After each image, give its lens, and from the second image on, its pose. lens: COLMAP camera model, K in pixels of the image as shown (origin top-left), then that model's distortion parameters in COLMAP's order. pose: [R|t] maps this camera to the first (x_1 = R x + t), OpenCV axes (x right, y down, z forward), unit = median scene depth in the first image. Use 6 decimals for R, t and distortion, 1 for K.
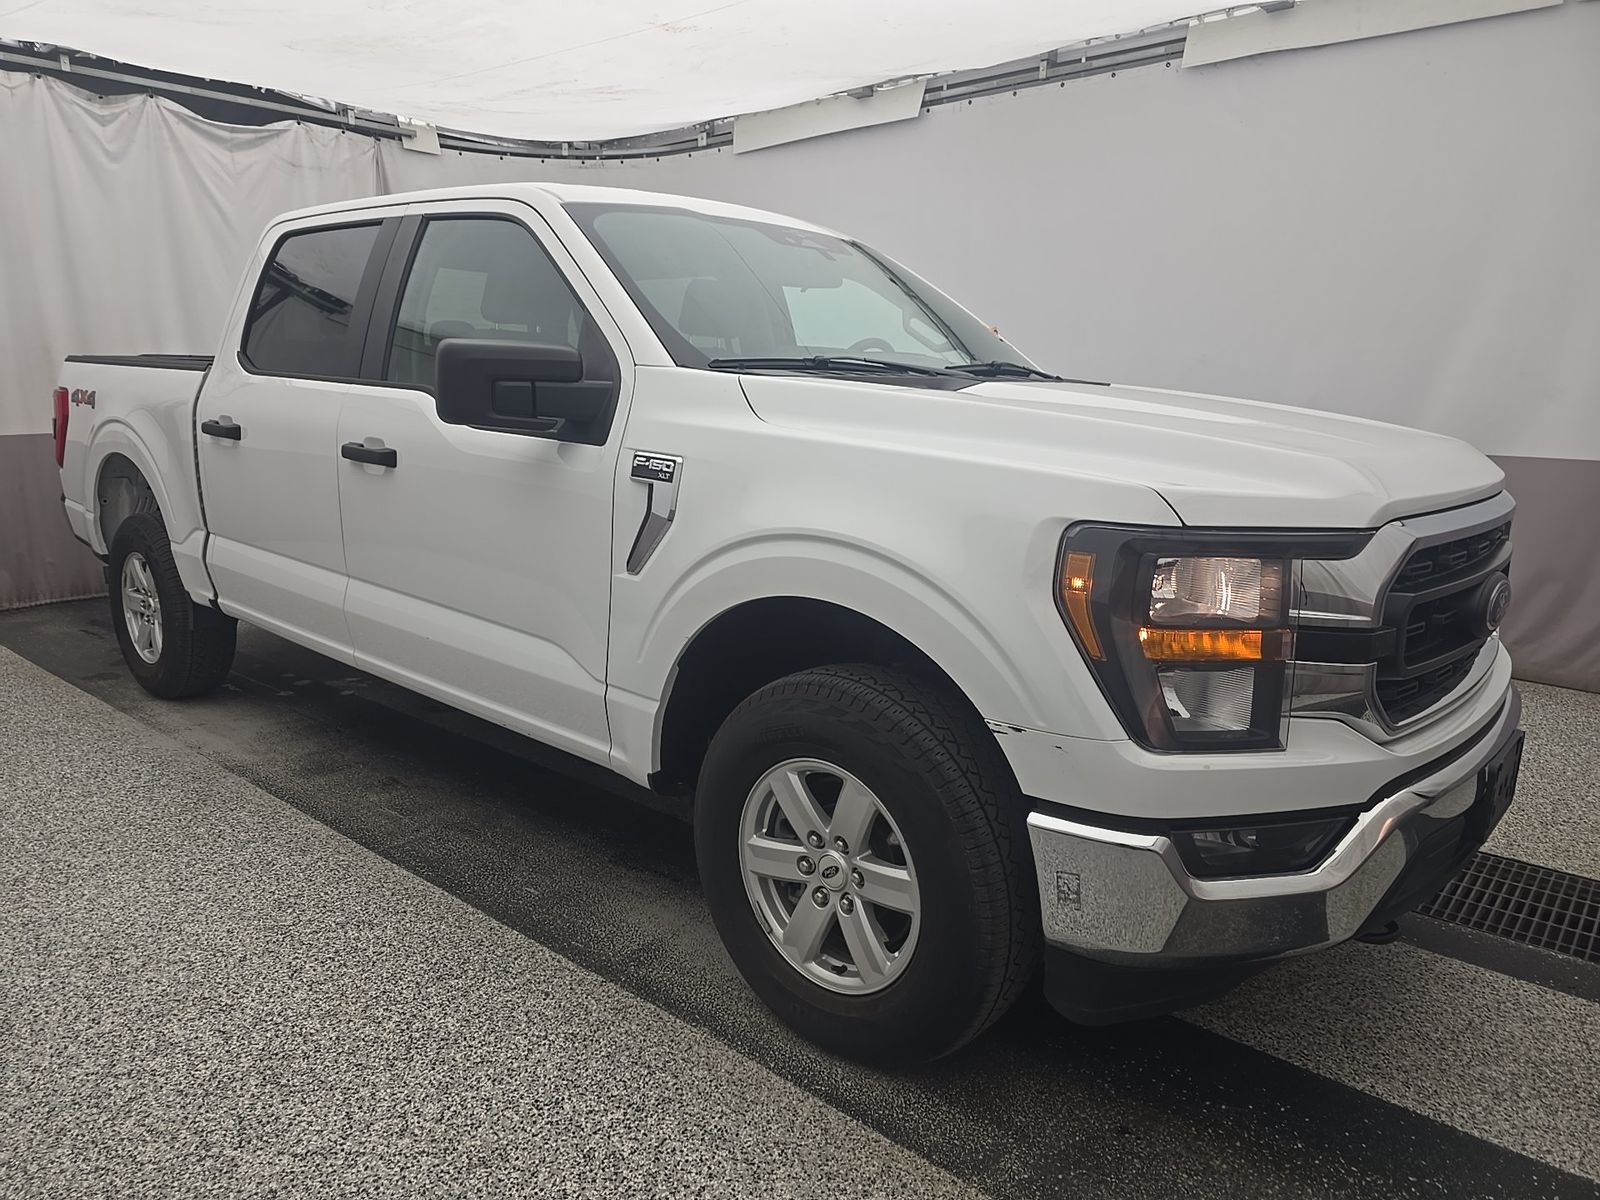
lens RADIAL K [[1094.8, 0, 811.2], [0, 1094.8, 603.4], [0, 0, 1]] dist [0.018922, -0.011100]
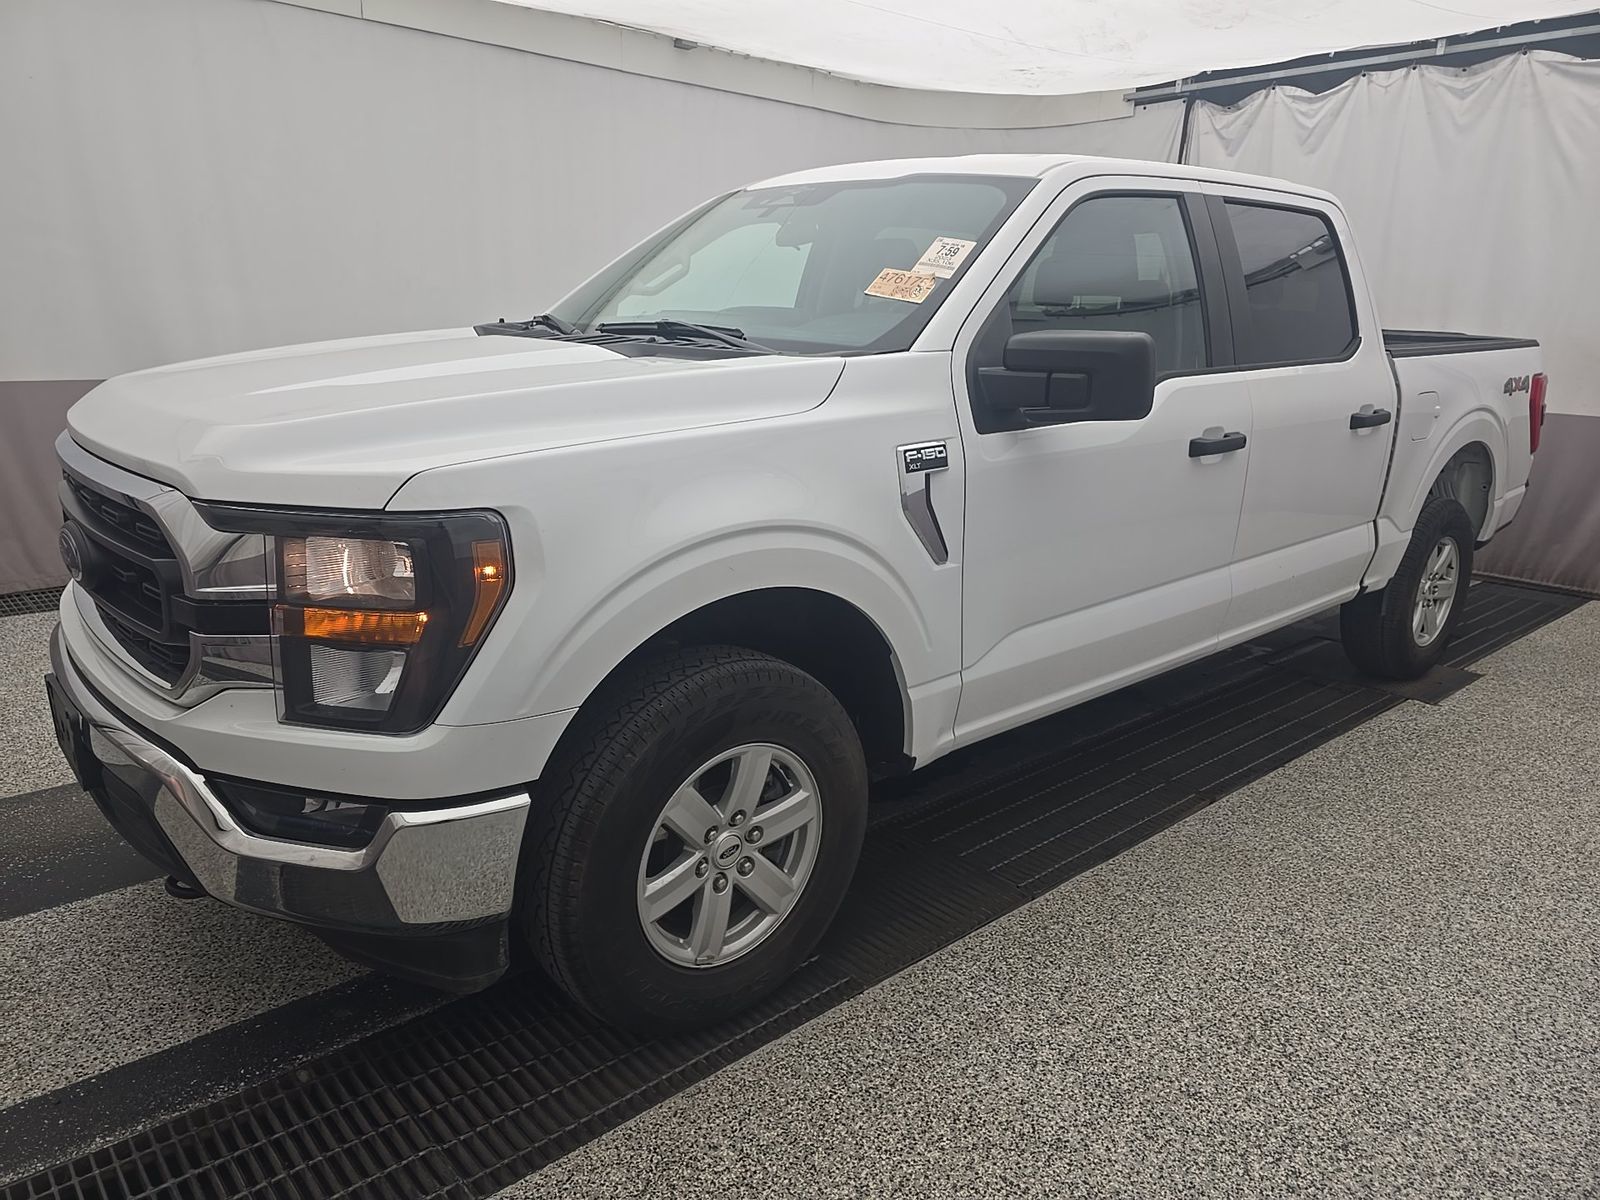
lens RADIAL K [[1094.8, 0, 809.5], [0, 1094.8, 603.3], [0, 0, 1]] dist [0.018922, -0.011100]
pose [[-0.138682, 0.244957, -0.959564, 0.518091], [-0.225115, 0.935765, 0.271416, -0.135073], [0.964412, 0.253653, -0.074630, 0.597824]]
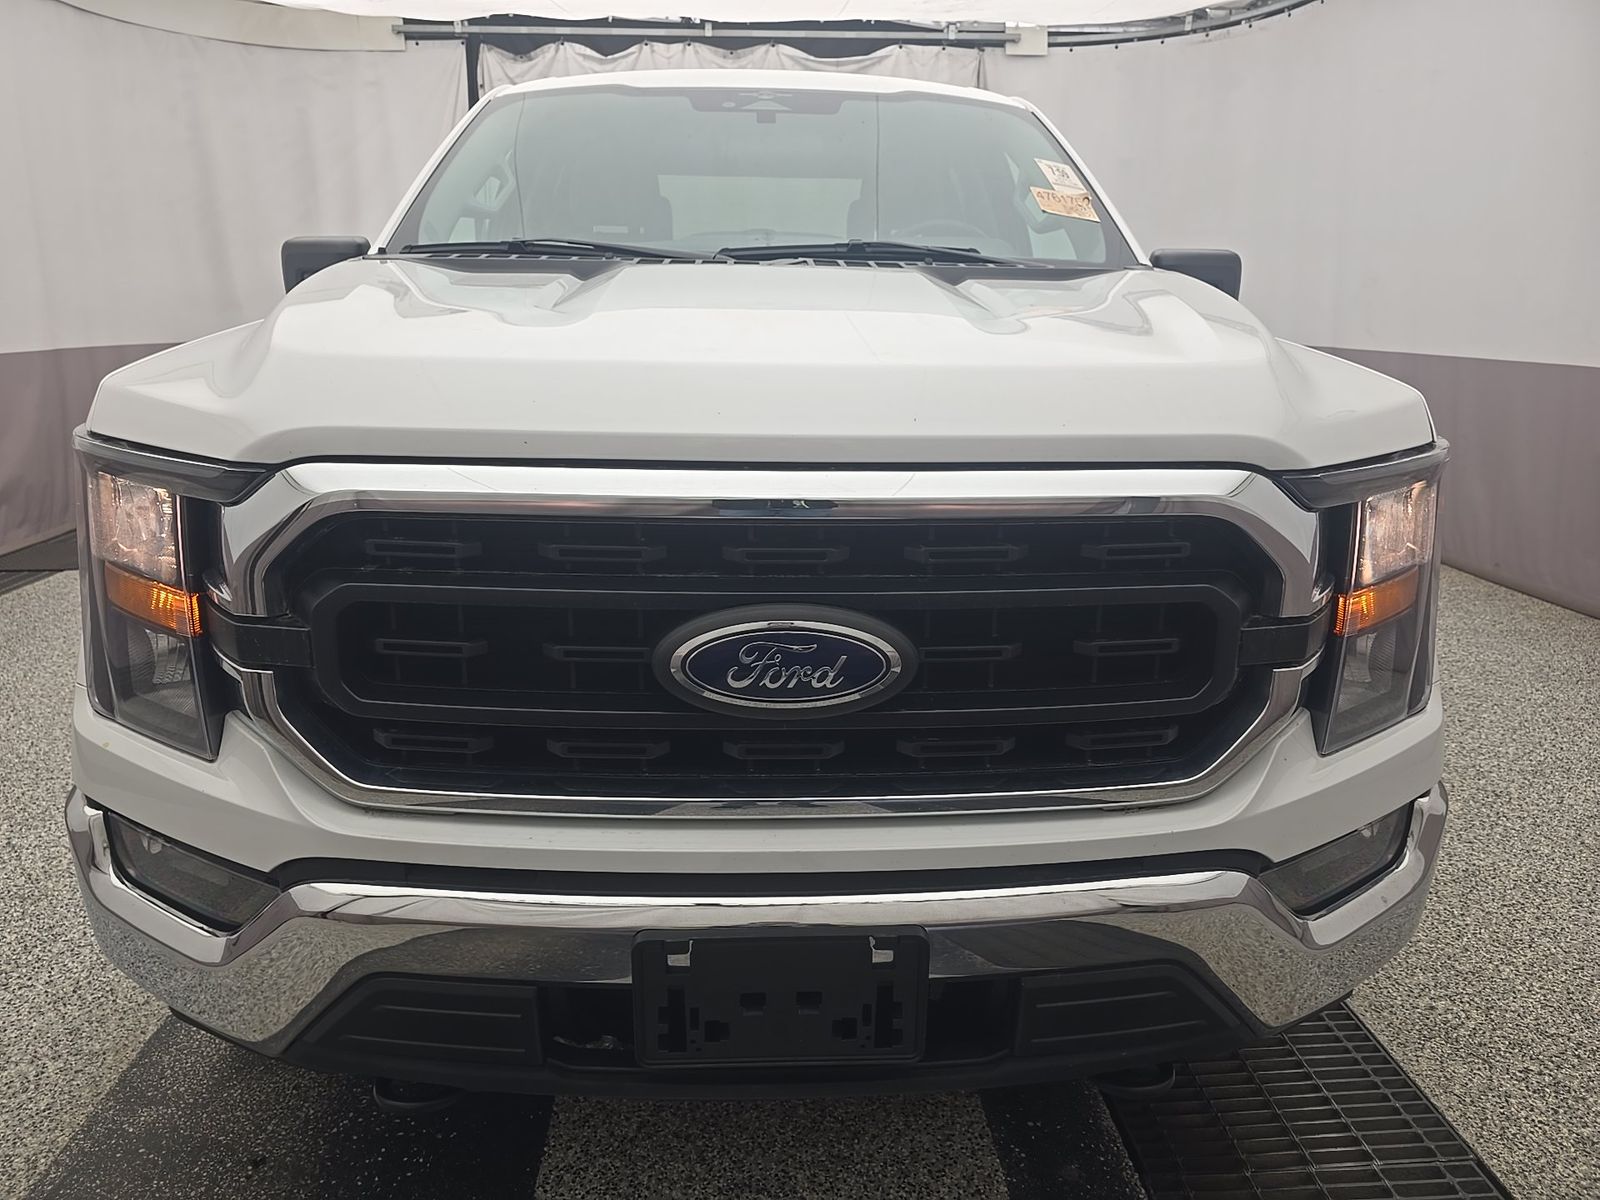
lens RADIAL K [[1094.8, 0, 797.7], [0, 1094.8, 596.2], [0, 0, 1]] dist [0.018922, -0.011100]
pose [[0.687196, 0.176451, -0.704717, 0.332181], [-0.141592, 0.983983, 0.108304, -0.020840], [0.712540, 0.025356, 0.701174, 0.226684]]
